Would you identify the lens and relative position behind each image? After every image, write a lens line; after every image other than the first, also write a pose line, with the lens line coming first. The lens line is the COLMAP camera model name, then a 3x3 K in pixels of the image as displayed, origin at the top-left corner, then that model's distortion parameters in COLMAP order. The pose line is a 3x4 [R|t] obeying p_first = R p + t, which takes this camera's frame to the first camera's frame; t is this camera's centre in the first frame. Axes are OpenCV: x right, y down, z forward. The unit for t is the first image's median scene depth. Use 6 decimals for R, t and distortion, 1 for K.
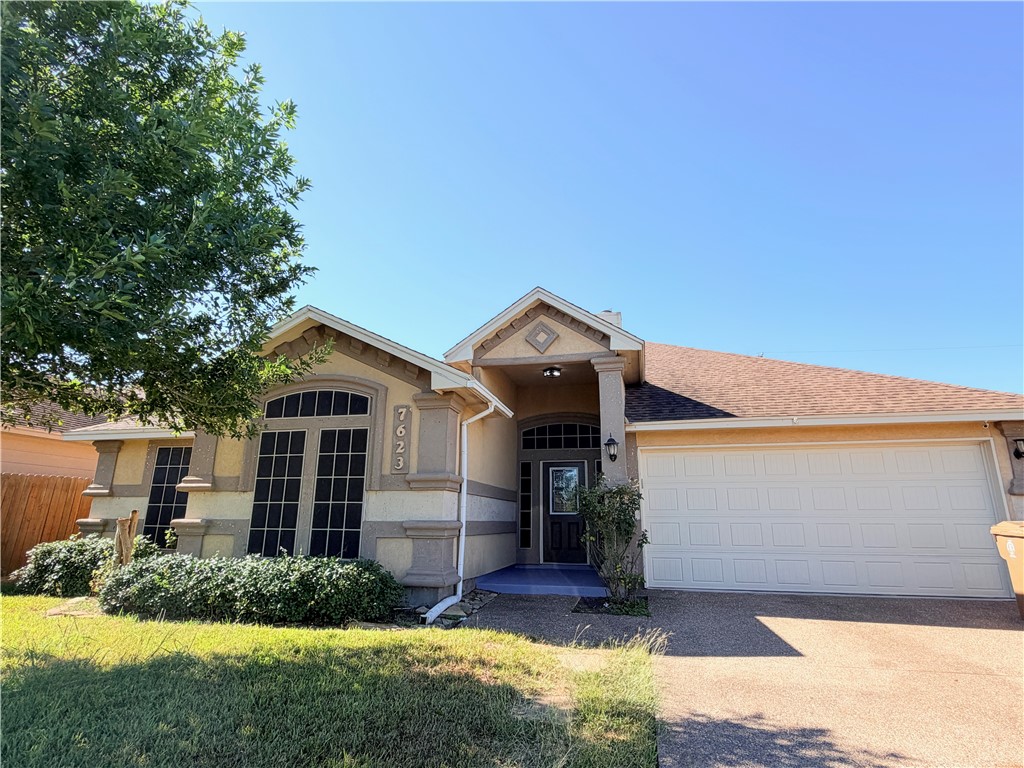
lens RADIAL K [[537.2, 0, 512.0], [0, 537.2, 384.0], [0, 0, 1]] dist [-0.000536, 0.000260]
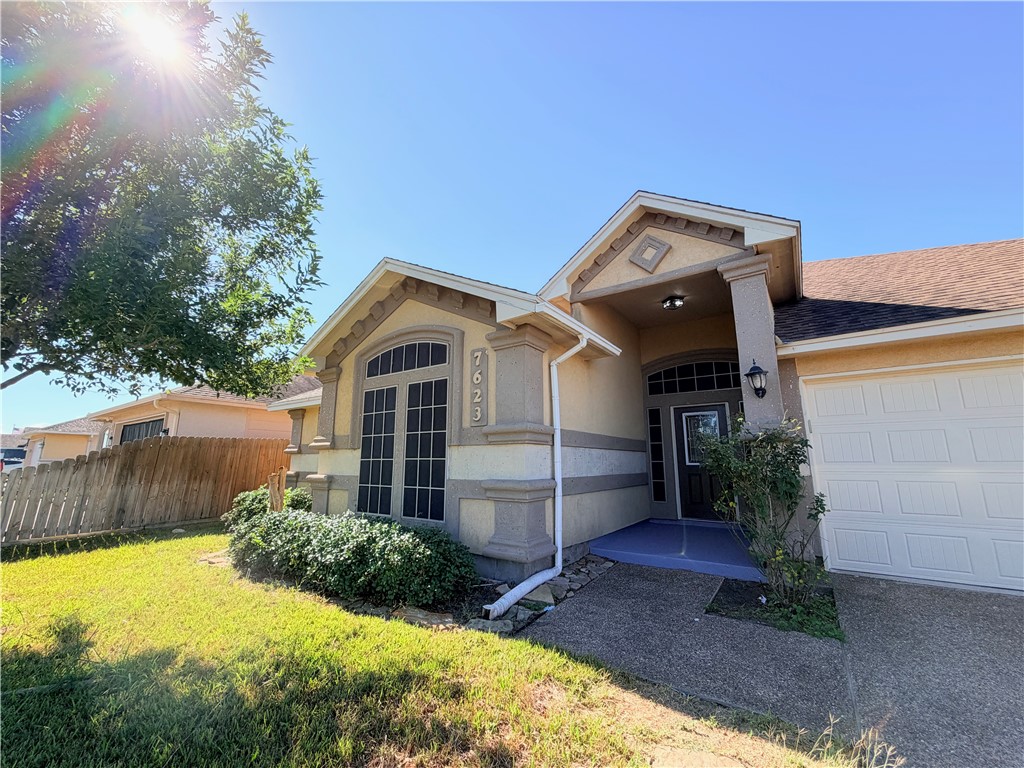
lens RADIAL K [[408.0, 0, 512.0], [0, 408.0, 384.0], [0, 0, 1]] dist [0.000908, -0.000194]
pose [[0.928033, -0.077233, -0.364403, 0.082430], [0.098679, 0.994292, 0.040574, 0.072994], [0.359189, -0.073613, 0.930357, 0.382931]]
